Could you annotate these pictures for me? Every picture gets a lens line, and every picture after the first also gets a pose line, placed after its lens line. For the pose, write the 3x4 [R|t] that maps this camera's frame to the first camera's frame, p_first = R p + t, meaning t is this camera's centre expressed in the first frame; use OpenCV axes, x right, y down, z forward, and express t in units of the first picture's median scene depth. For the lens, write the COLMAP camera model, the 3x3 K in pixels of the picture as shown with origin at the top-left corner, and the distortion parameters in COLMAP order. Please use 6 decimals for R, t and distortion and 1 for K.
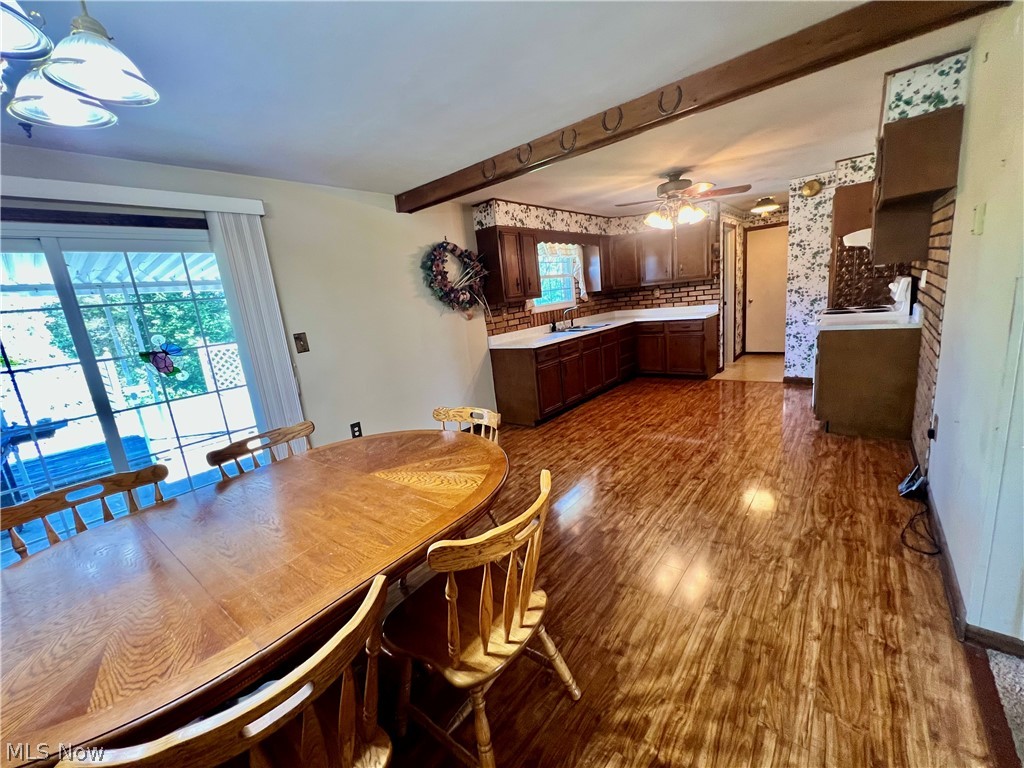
lens RADIAL K [[411.0, 0, 511.8], [0, 411.0, 382.7], [0, 0, 1]] dist [-0.001203, -0.000316]
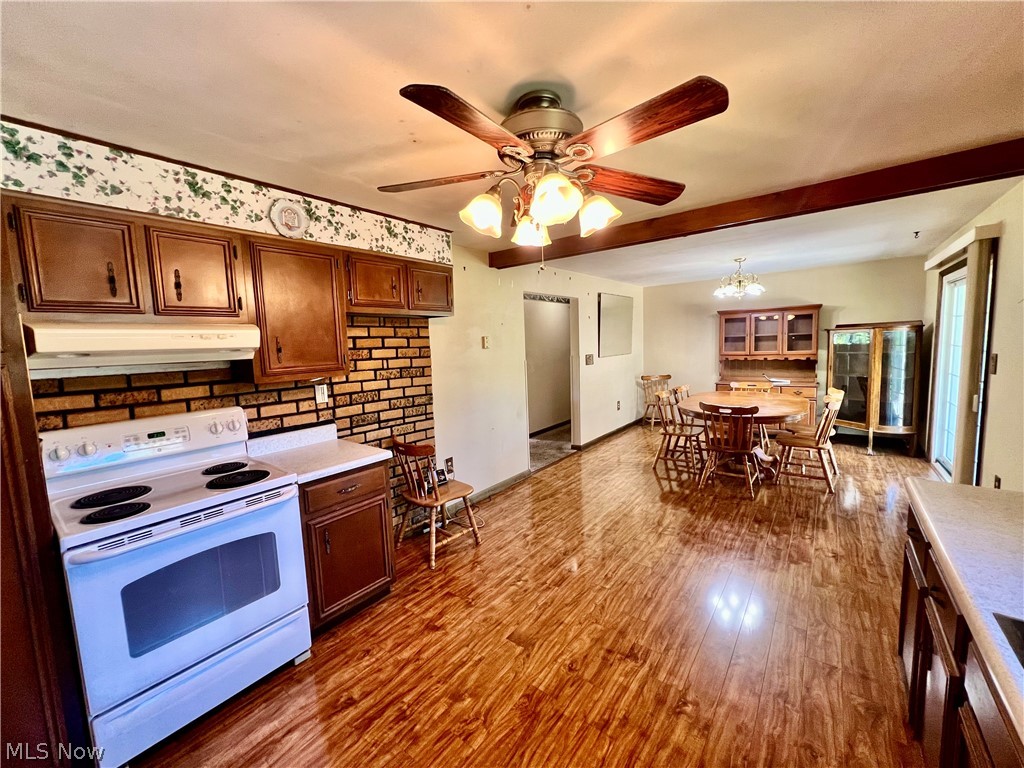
lens RADIAL K [[411.0, 0, 510.8], [0, 411.0, 382.8], [0, 0, 1]] dist [-0.001203, -0.000316]
pose [[-0.989588, 0.143054, -0.015873, 0.422832], [0.131431, 0.943082, 0.305487, -0.348092], [0.058671, 0.300220, -0.952064, 1.312529]]
